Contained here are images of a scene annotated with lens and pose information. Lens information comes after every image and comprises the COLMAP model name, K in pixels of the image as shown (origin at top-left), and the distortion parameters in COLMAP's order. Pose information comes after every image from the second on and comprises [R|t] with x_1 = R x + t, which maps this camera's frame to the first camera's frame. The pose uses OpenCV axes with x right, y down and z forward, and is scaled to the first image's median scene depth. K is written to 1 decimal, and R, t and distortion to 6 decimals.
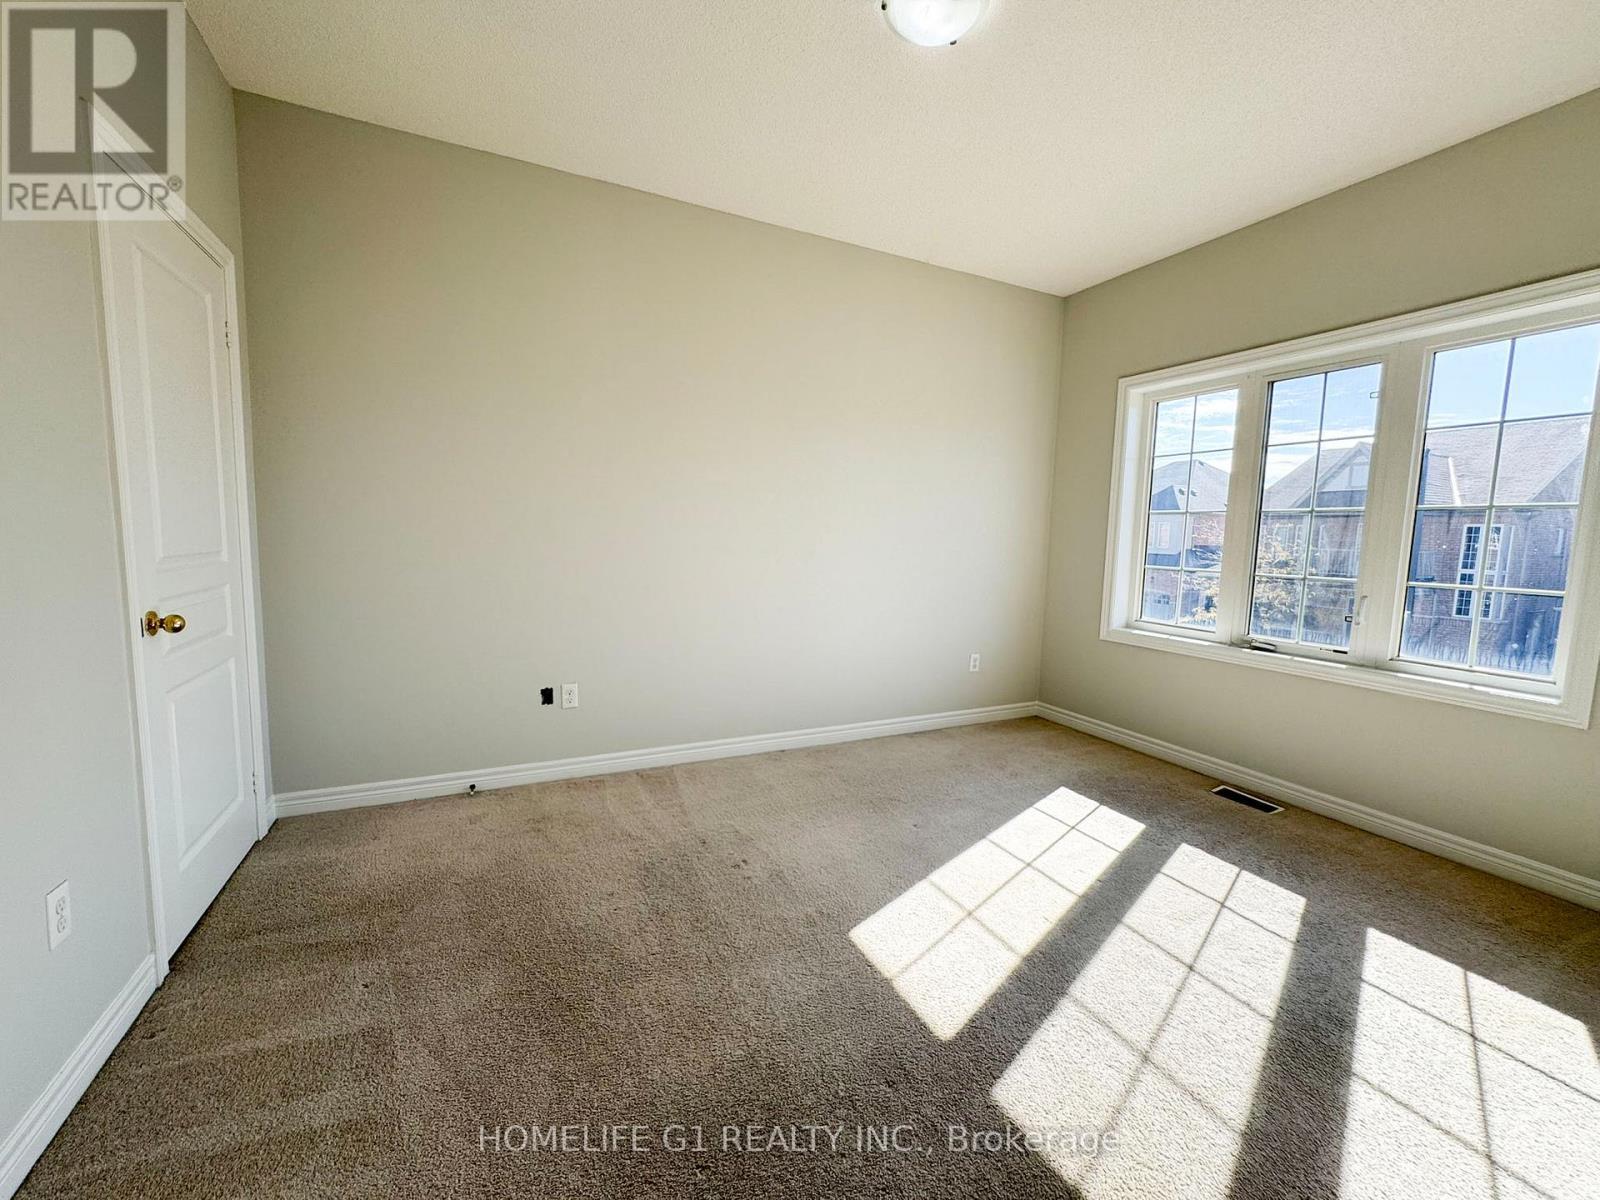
lens RADIAL K [[639.6, 0, 798.8], [0, 639.6, 601.3], [0, 0, 1]] dist [-0.003744, 0.001289]
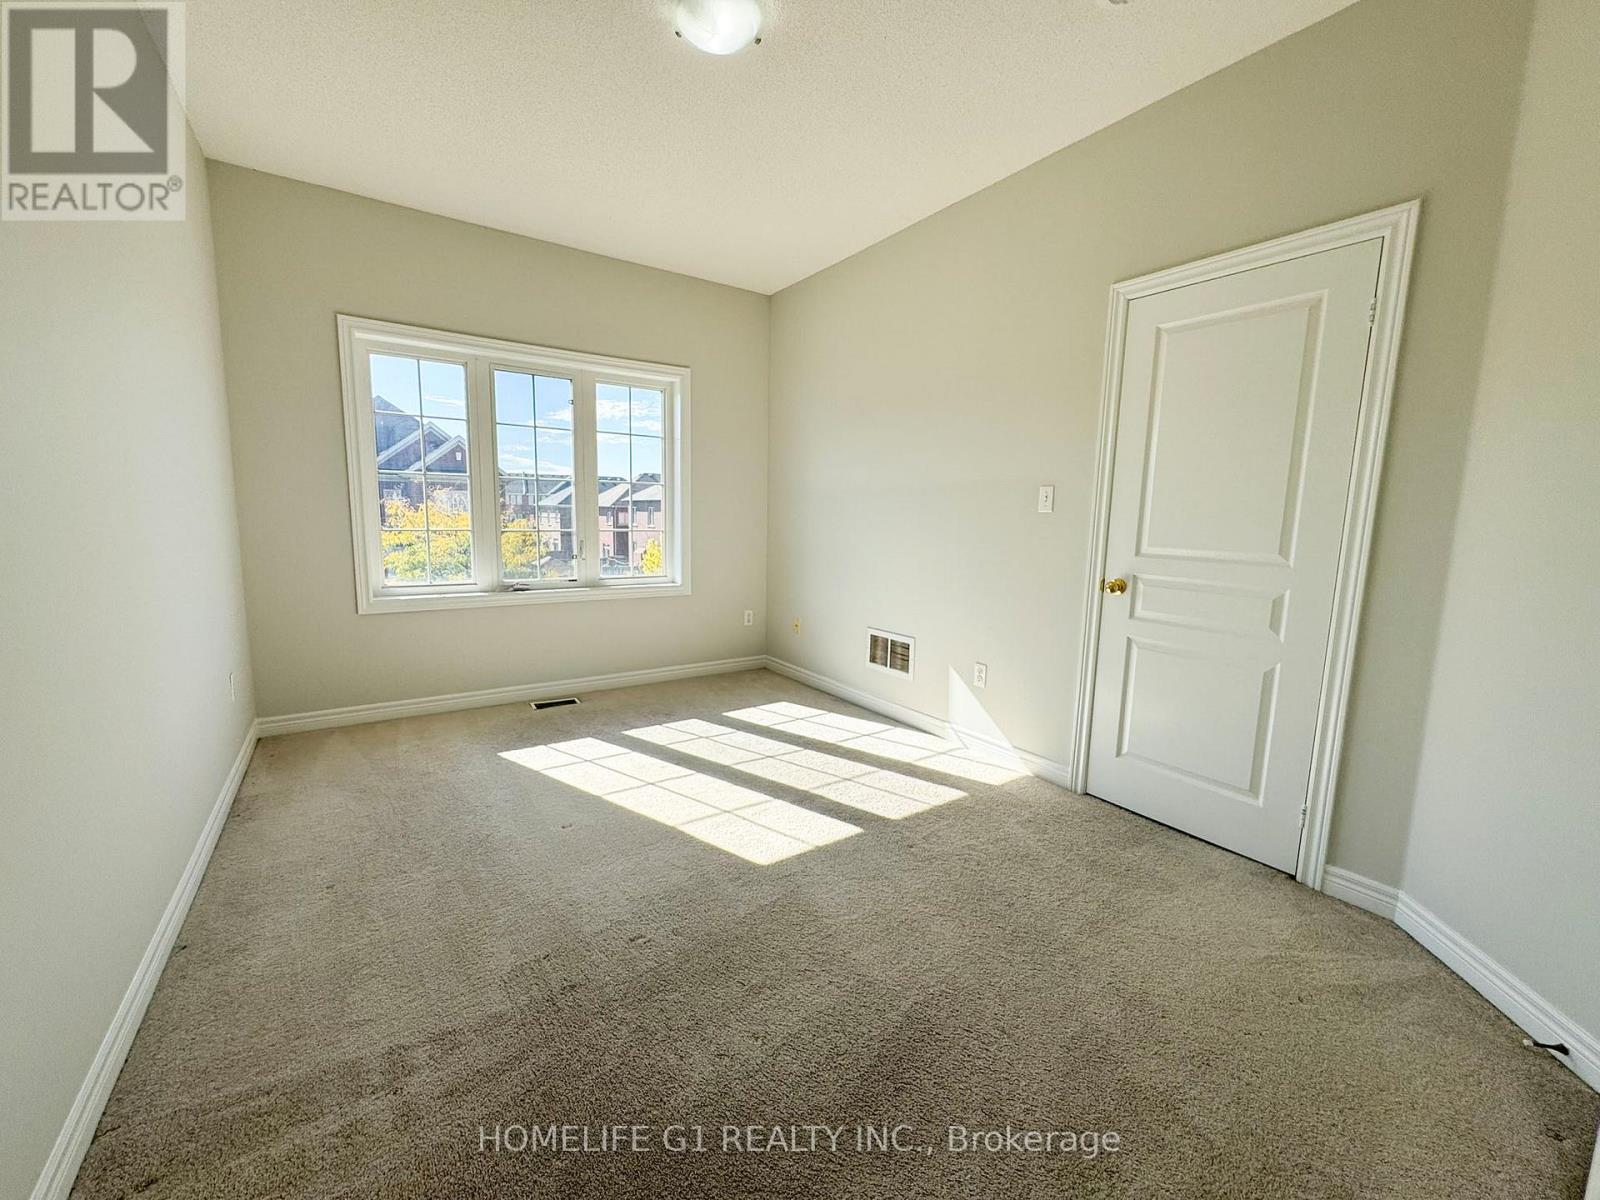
lens RADIAL K [[639.6, 0, 803.4], [0, 639.6, 595.5], [0, 0, 1]] dist [-0.003744, 0.001289]
pose [[-0.142907, -0.163368, 0.976160, -0.642851], [0.081777, 0.980962, 0.176144, -0.098404], [-0.986352, 0.105000, -0.126827, 0.679419]]
